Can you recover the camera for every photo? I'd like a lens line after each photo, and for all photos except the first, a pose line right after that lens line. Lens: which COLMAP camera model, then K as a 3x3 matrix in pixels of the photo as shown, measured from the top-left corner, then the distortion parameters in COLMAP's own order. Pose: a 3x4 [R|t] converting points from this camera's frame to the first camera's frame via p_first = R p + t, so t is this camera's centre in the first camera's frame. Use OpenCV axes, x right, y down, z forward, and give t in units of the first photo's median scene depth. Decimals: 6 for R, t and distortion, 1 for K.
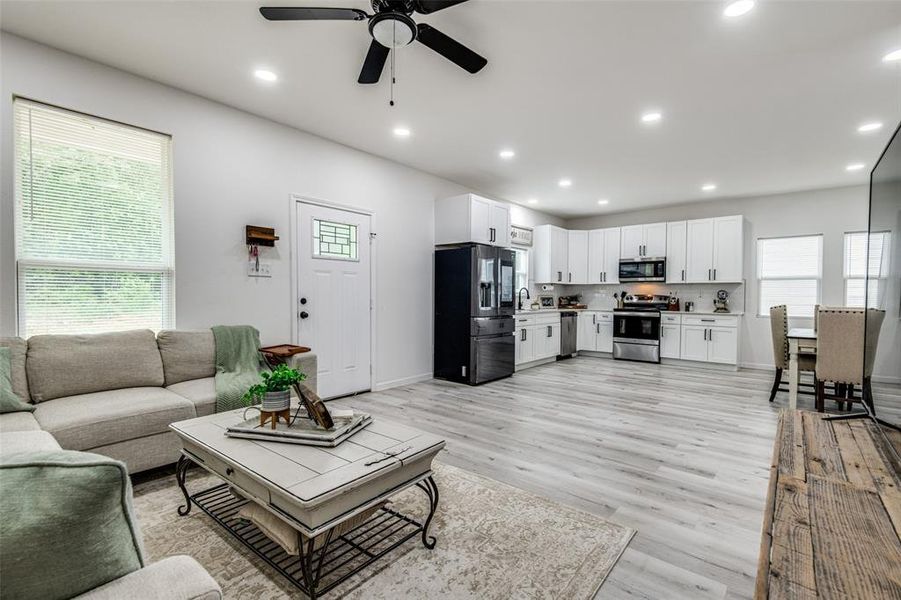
lens RADIAL K [[406.3, 0, 449.5], [0, 406.3, 301.2], [0, 0, 1]] dist [-0.001542, -0.000484]
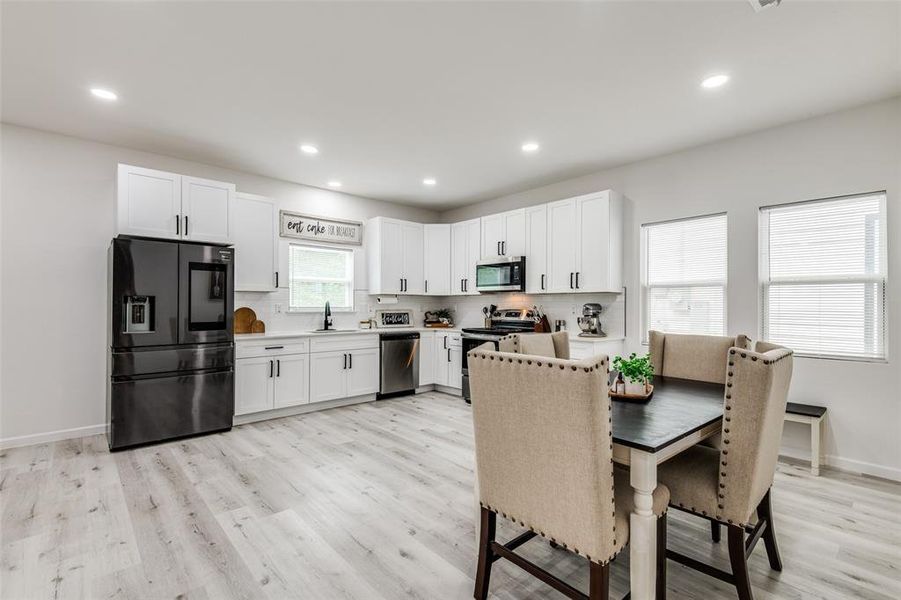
lens RADIAL K [[409.6, 0, 459.7], [0, 409.6, 303.9], [0, 0, 1]] dist [0.023252, -0.000192]
pose [[0.992298, -0.002844, -0.123840, 0.520607], [0.000523, 0.999824, -0.018772, -0.013471], [0.123871, 0.018563, 0.992125, 0.289730]]
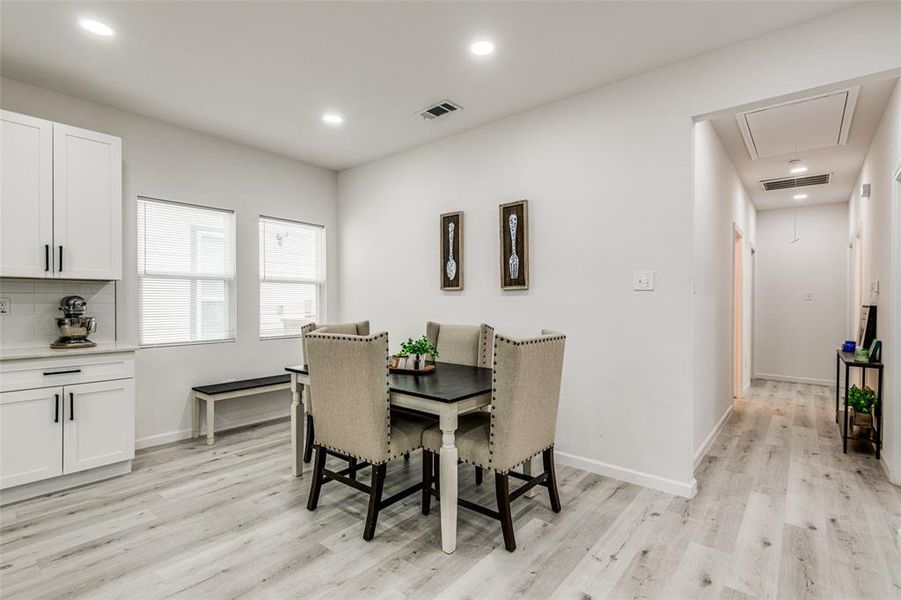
lens RADIAL K [[431.9, 0, 448.1], [0, 431.9, 303.2], [0, 0, 1]] dist [-0.000865, -0.000509]
pose [[-0.003174, -0.011435, 0.999930, 0.197306], [0.012278, 0.999859, 0.011473, -0.018735], [-0.999920, 0.012313, -0.003033, 0.575840]]
